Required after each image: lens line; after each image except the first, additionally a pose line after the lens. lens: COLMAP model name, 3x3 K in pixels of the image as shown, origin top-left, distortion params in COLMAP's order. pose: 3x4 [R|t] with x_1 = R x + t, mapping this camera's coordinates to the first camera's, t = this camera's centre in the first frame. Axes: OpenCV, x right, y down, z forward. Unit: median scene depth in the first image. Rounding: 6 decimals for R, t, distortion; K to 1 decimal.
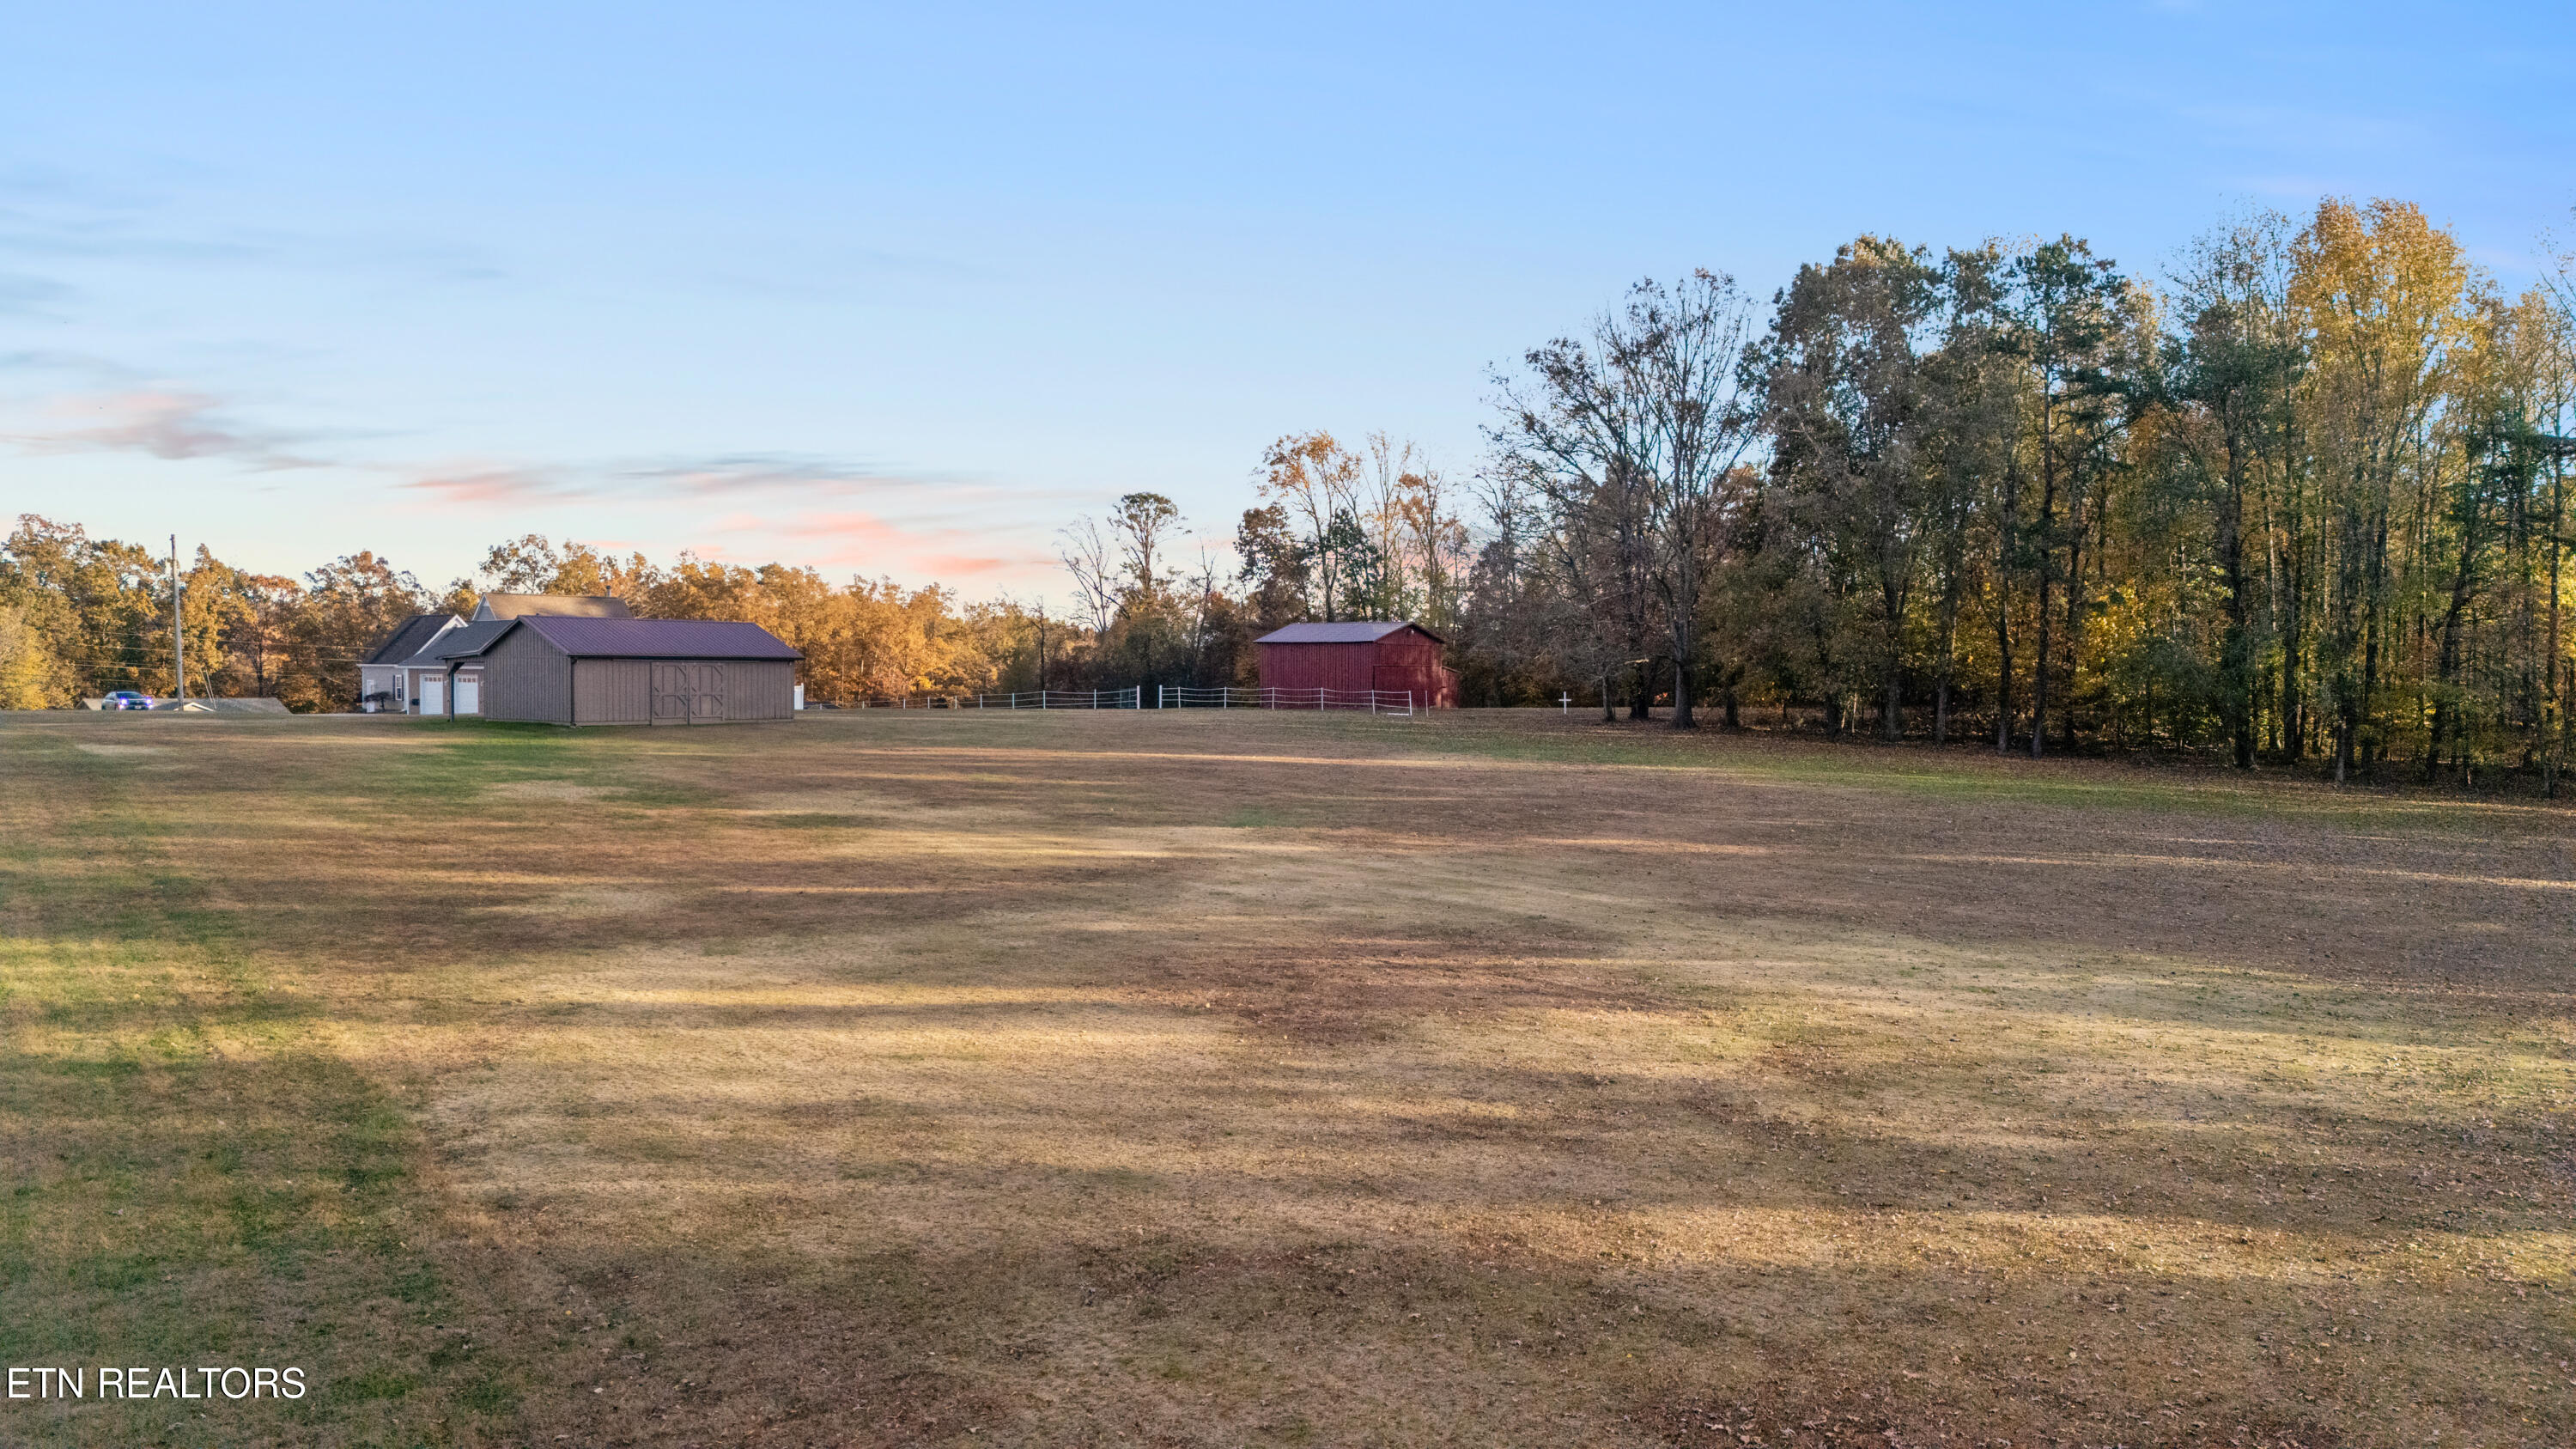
lens RADIAL K [[1864.4, 0, 1288.0], [0, 1864.4, 724.5], [0, 0, 1]] dist [0.074073, -0.090550]
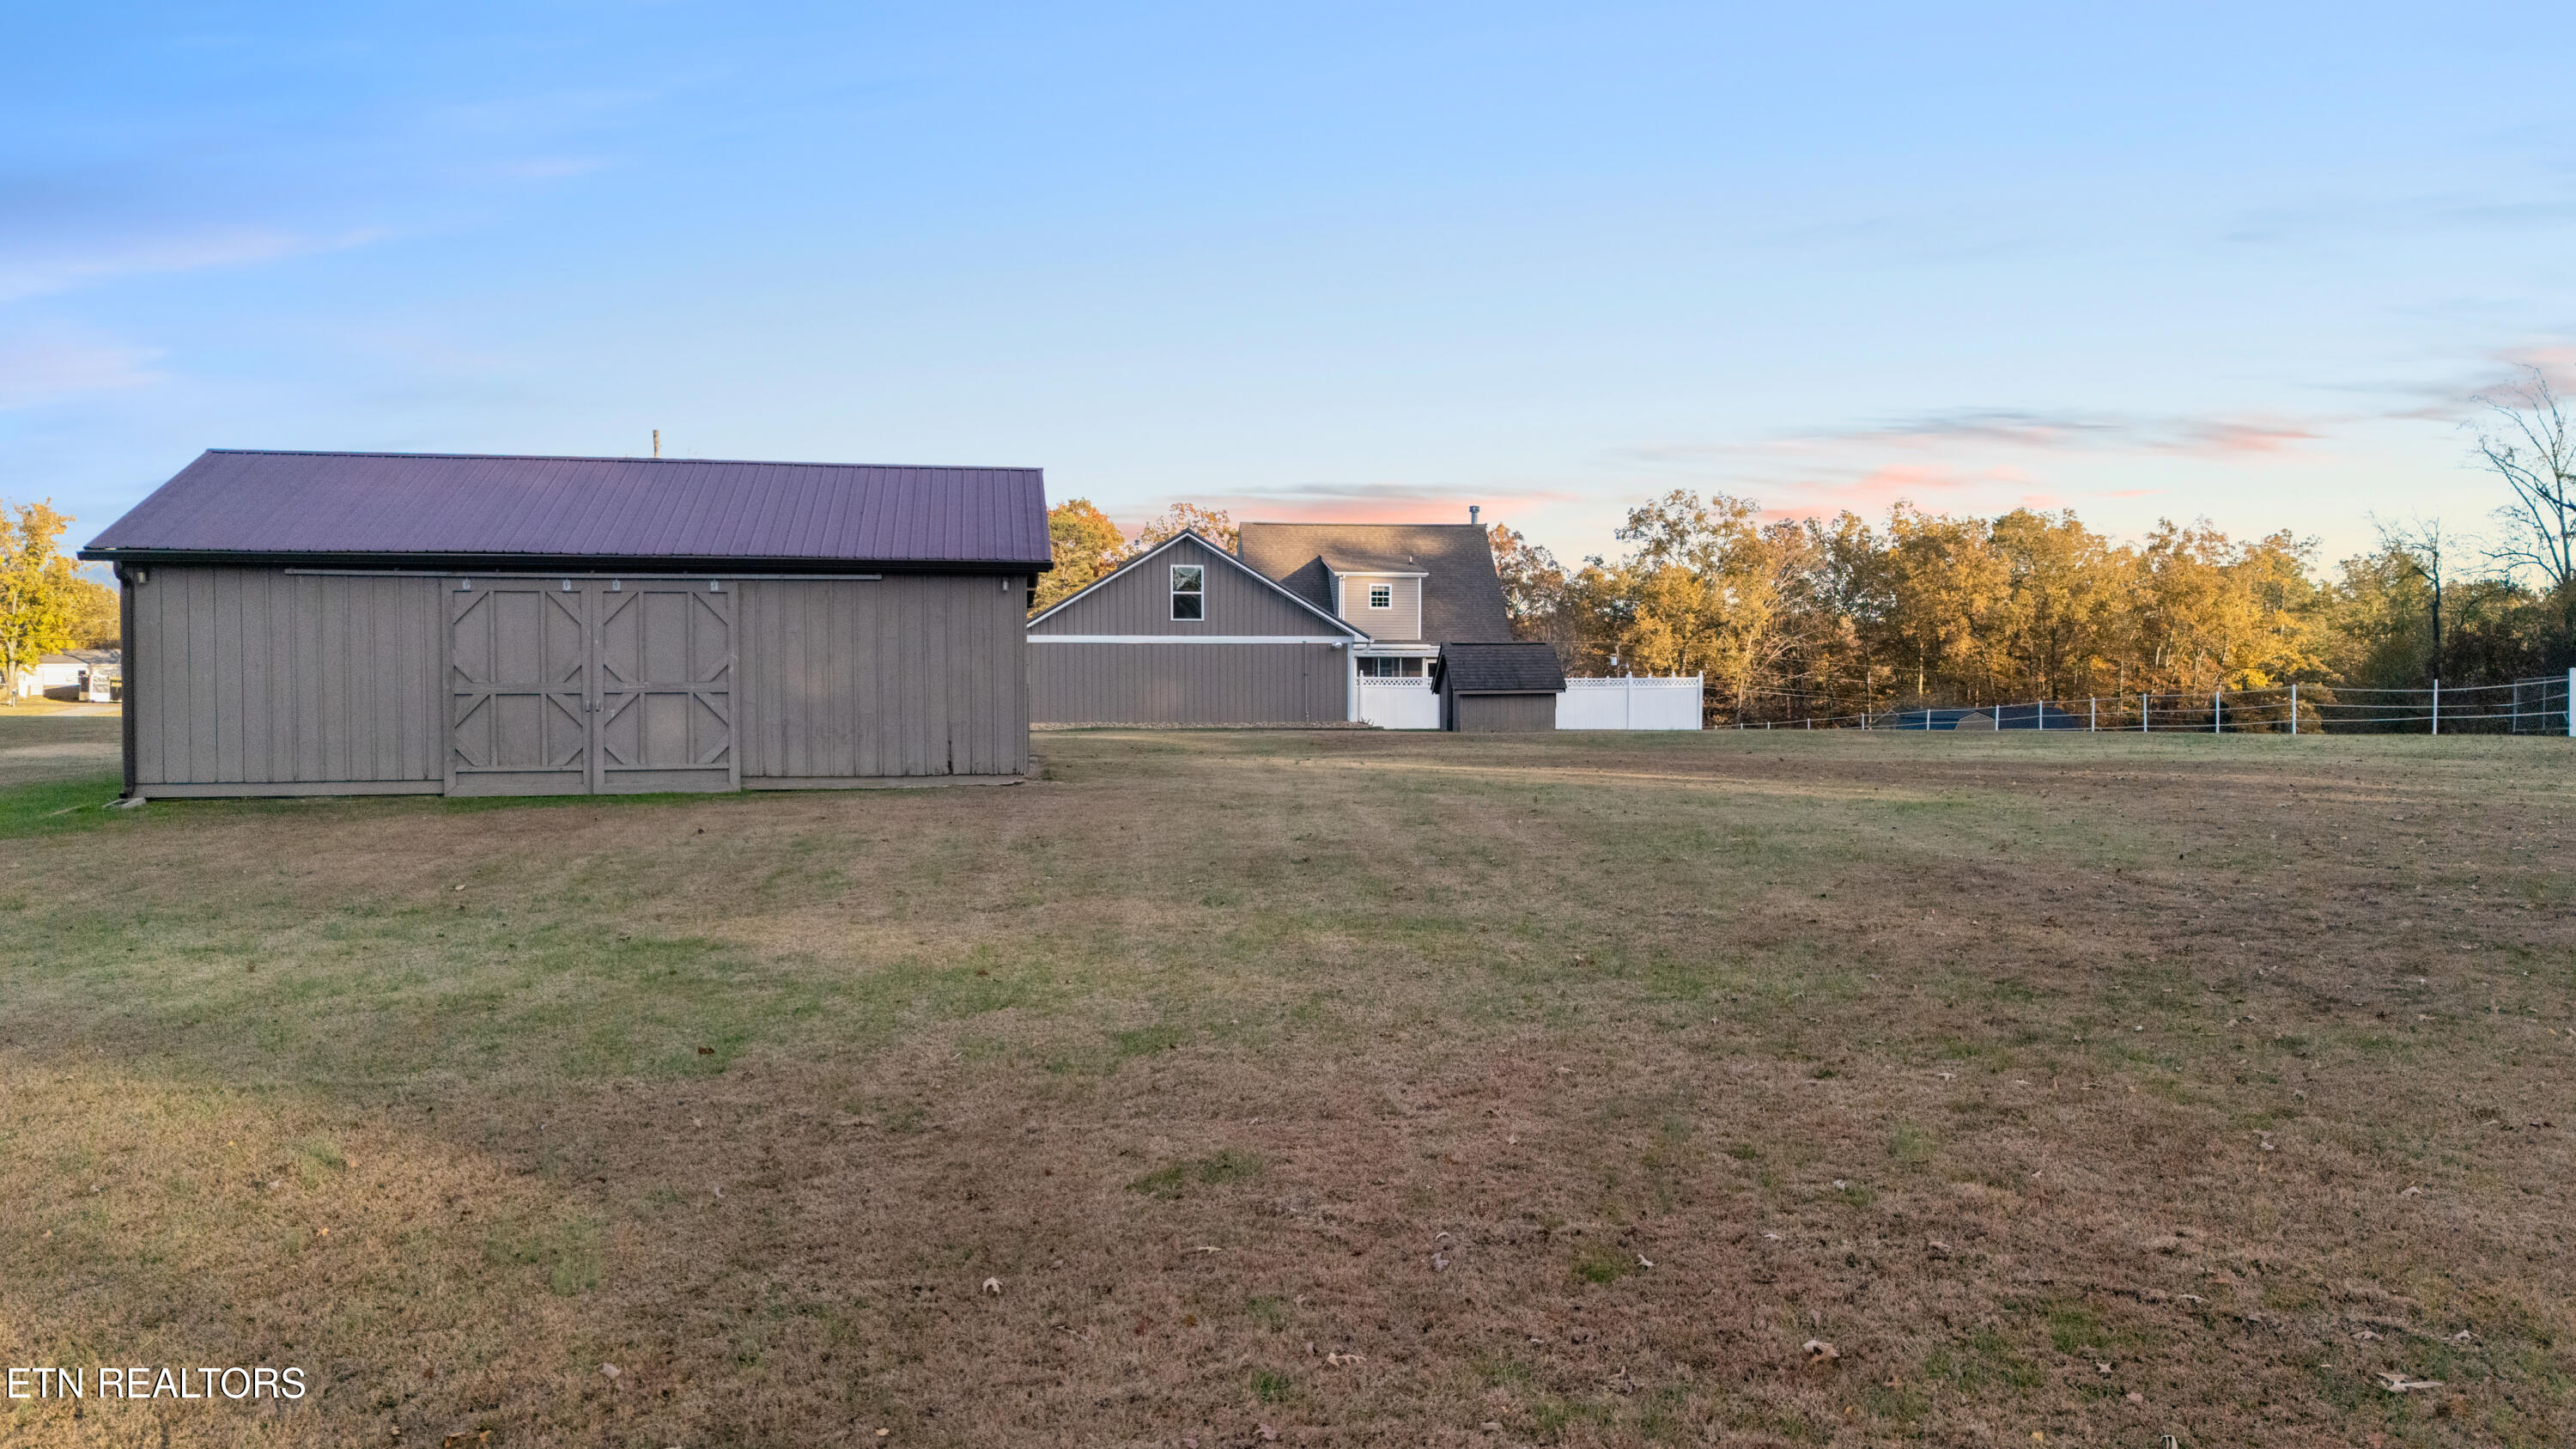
lens RADIAL K [[1864.4, 0, 1288.0], [0, 1864.4, 724.5], [0, 0, 1]] dist [0.074073, -0.090550]
pose [[0.753217, 0.011665, -0.657669, -0.014679], [-0.012774, 0.999914, 0.003106, -0.004464], [0.657649, 0.006061, 0.753300, 0.292509]]
